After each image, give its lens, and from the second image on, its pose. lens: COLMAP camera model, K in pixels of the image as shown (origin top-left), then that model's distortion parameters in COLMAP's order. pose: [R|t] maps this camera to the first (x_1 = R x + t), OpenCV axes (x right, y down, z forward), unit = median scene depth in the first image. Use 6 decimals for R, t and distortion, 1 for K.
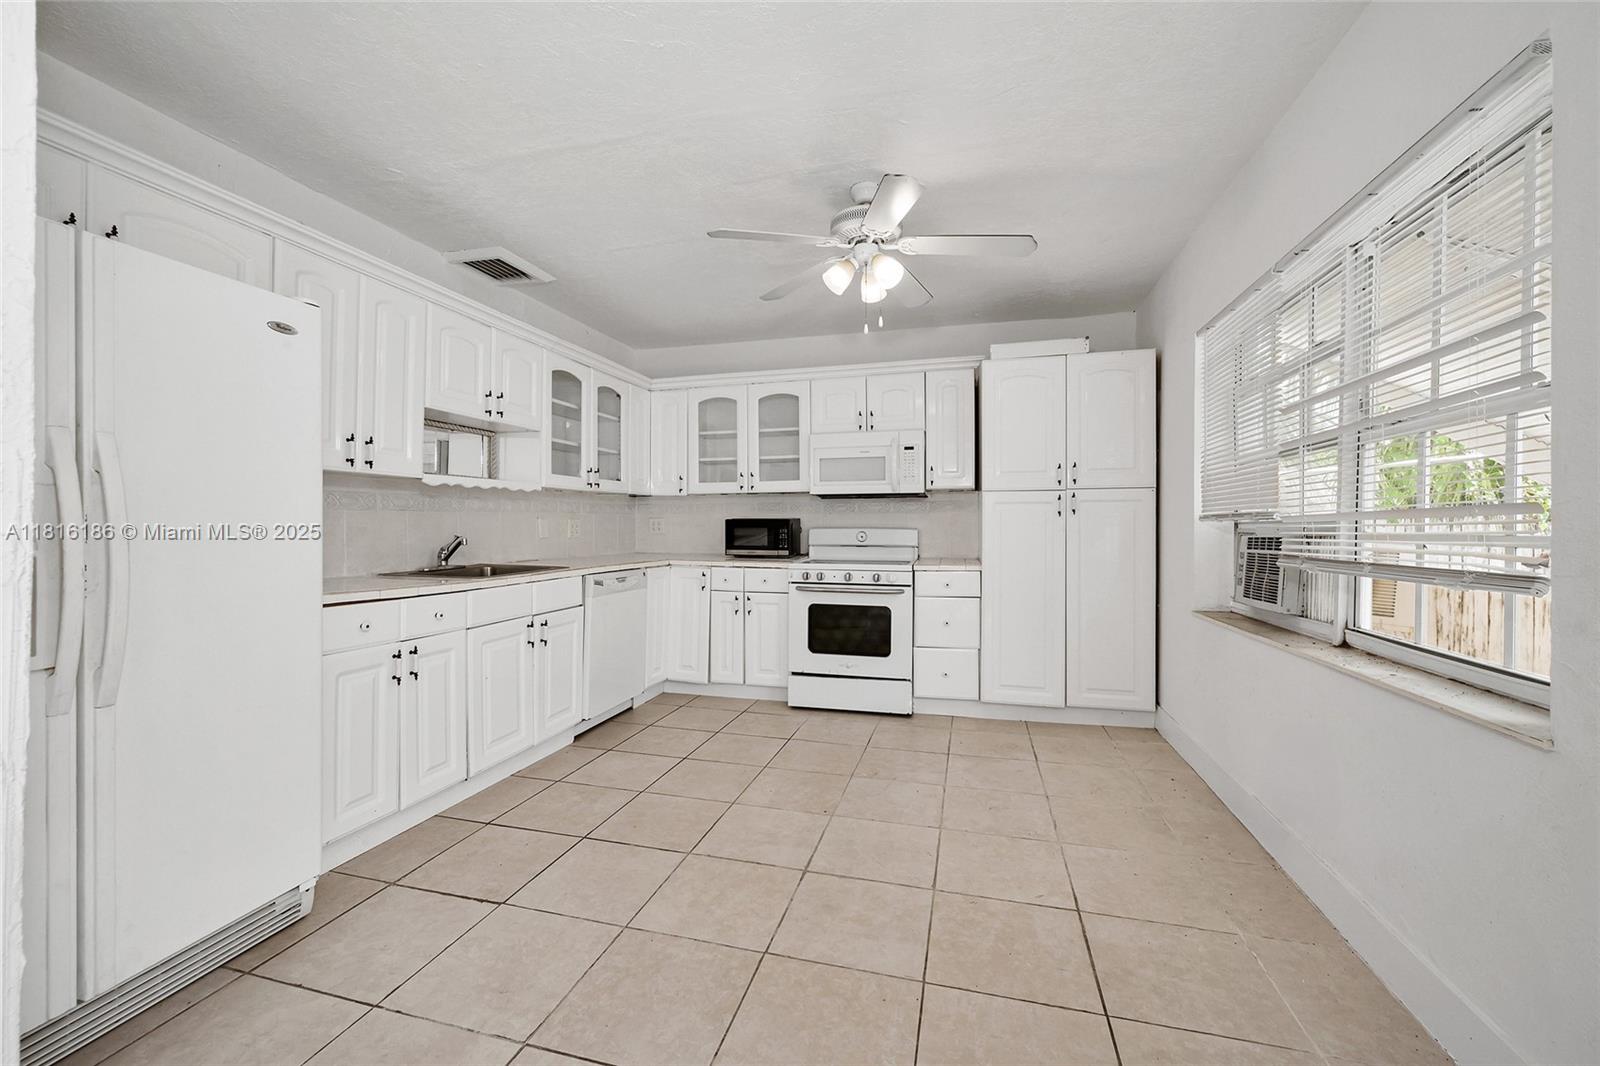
lens RADIAL K [[639.4, 0, 795.0], [0, 639.4, 532.3], [0, 0, 1]] dist [-0.003710, 0.000223]
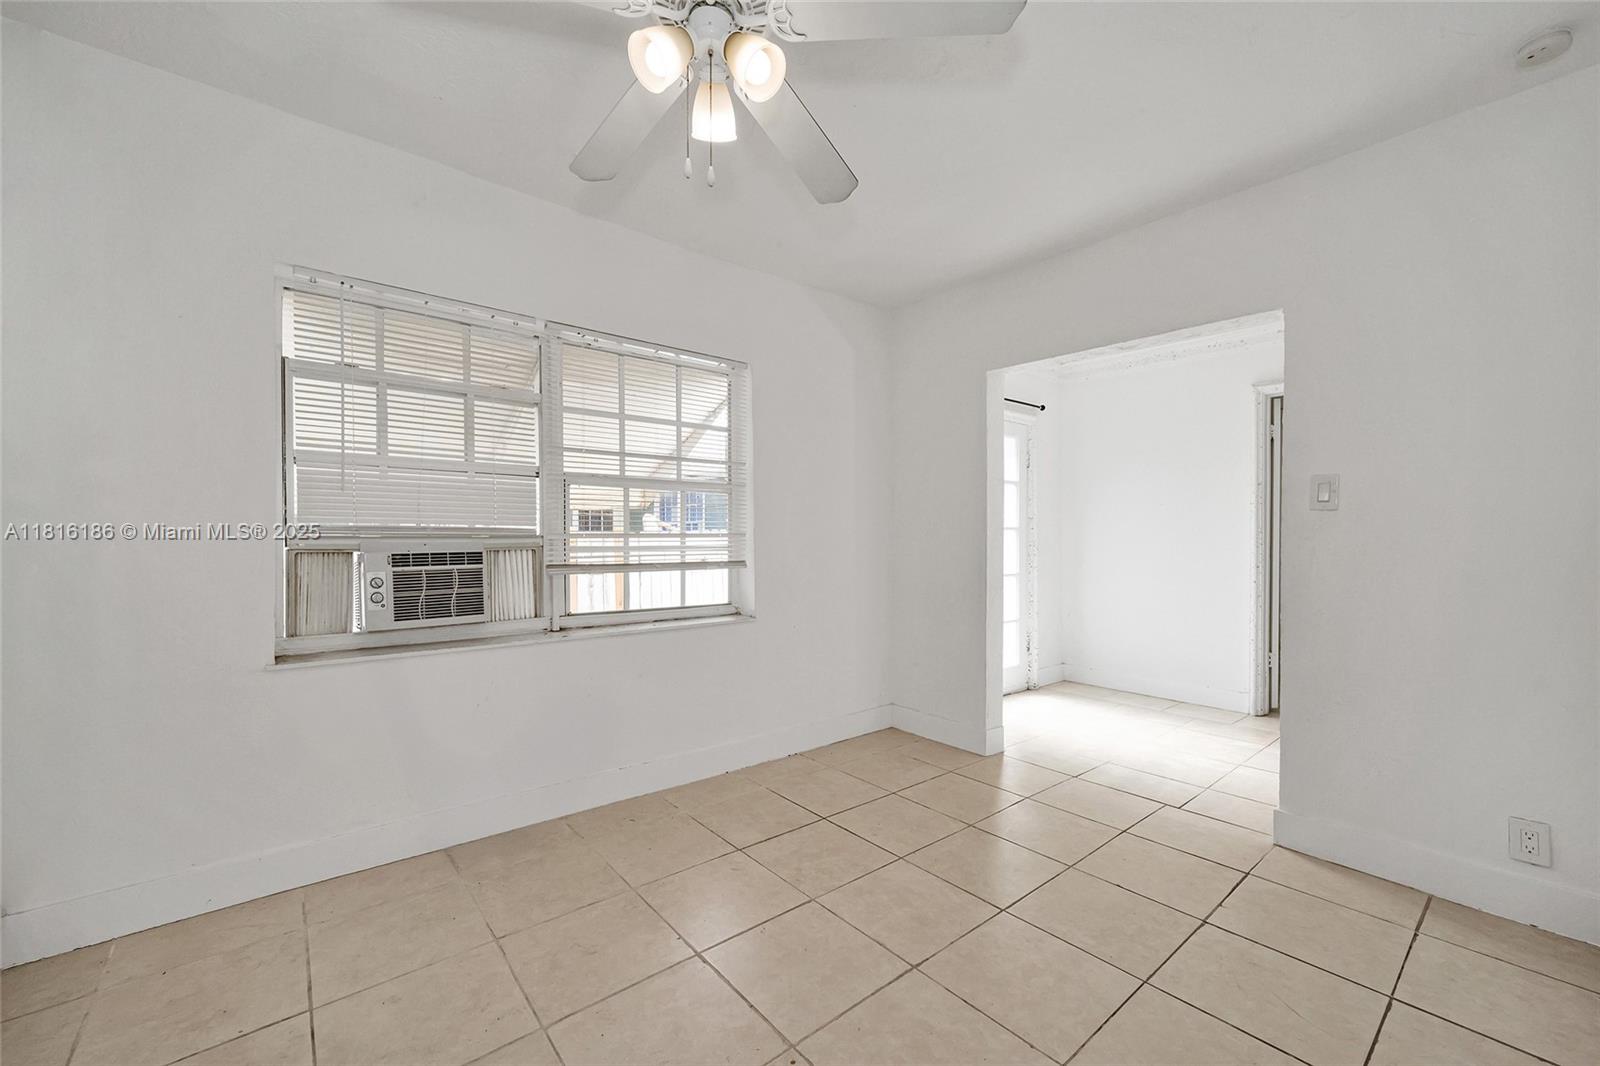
lens RADIAL K [[639.4, 0, 795.5], [0, 639.4, 536.2], [0, 0, 1]] dist [-0.003710, 0.000223]
pose [[-0.817342, 0.001228, 0.576151, -0.183069], [0.005185, 0.999973, 0.005225, -0.013758], [-0.576129, 0.007258, -0.817326, 0.969224]]
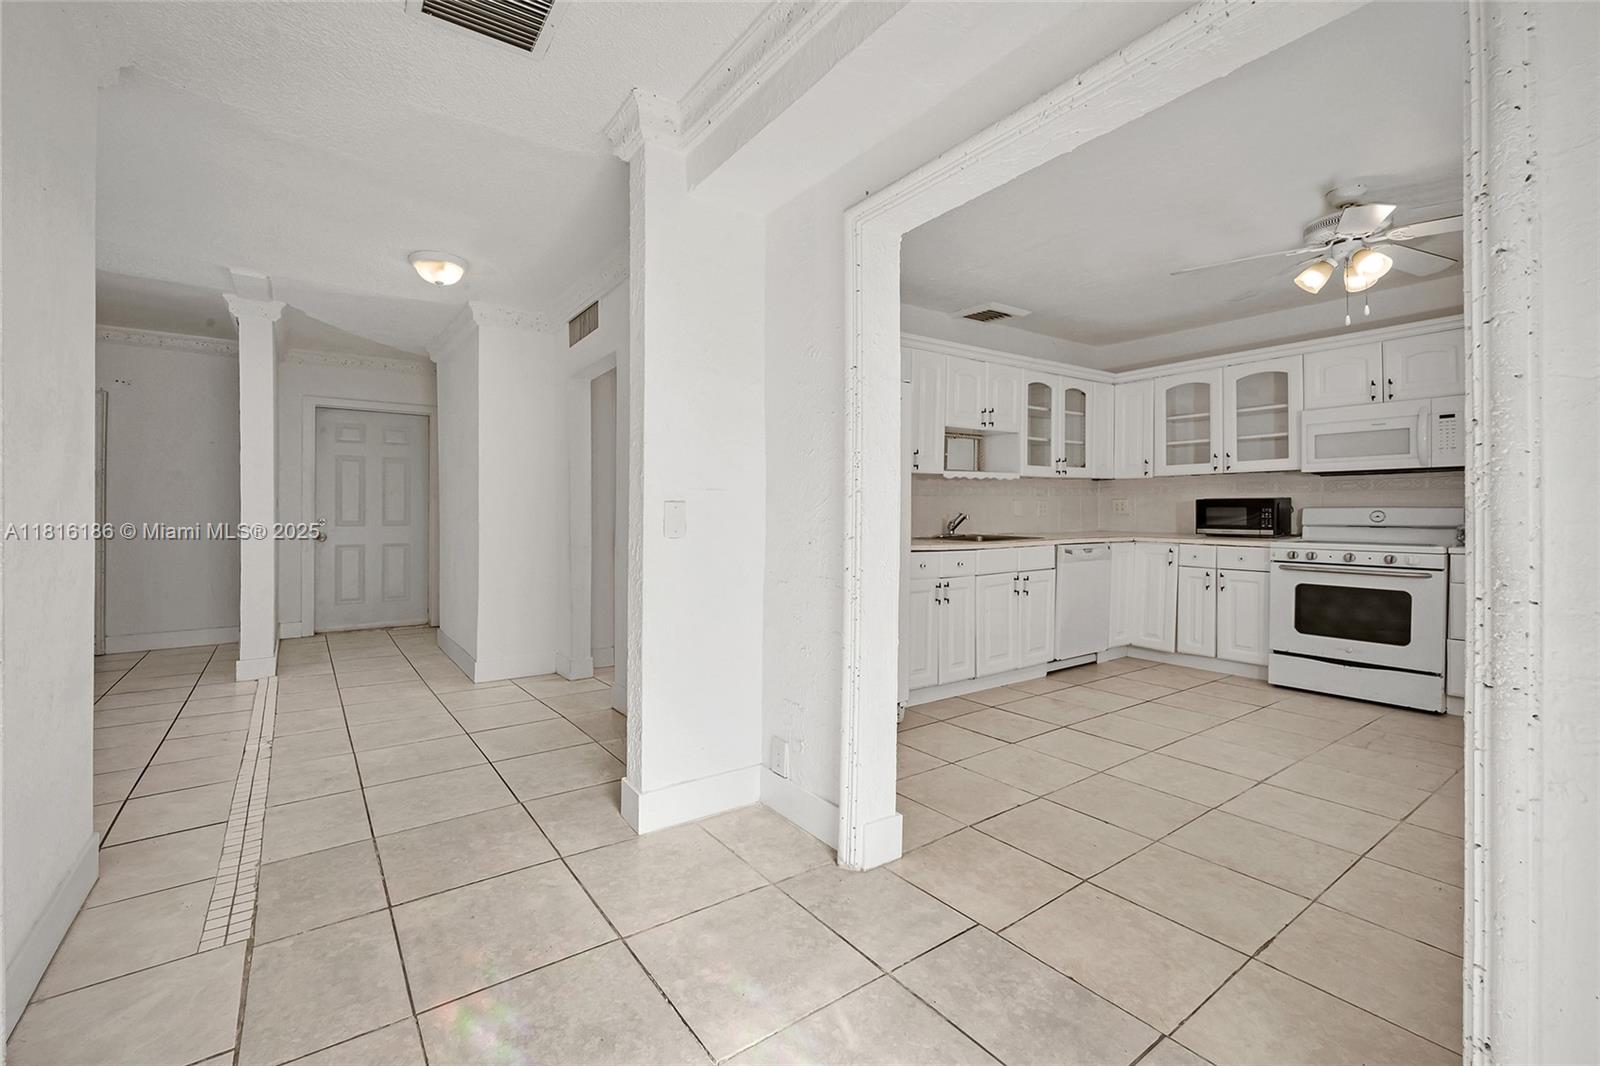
lens RADIAL K [[639.4, 0, 734.3], [0, 639.4, 514.3], [0, 0, 1]] dist [-0.003710, 0.000223]
pose [[0.731348, 0.003196, -0.681997, 0.060757], [-0.005182, 0.999986, -0.000871, 0.010383], [0.681985, 0.004171, 0.731354, -0.332365]]
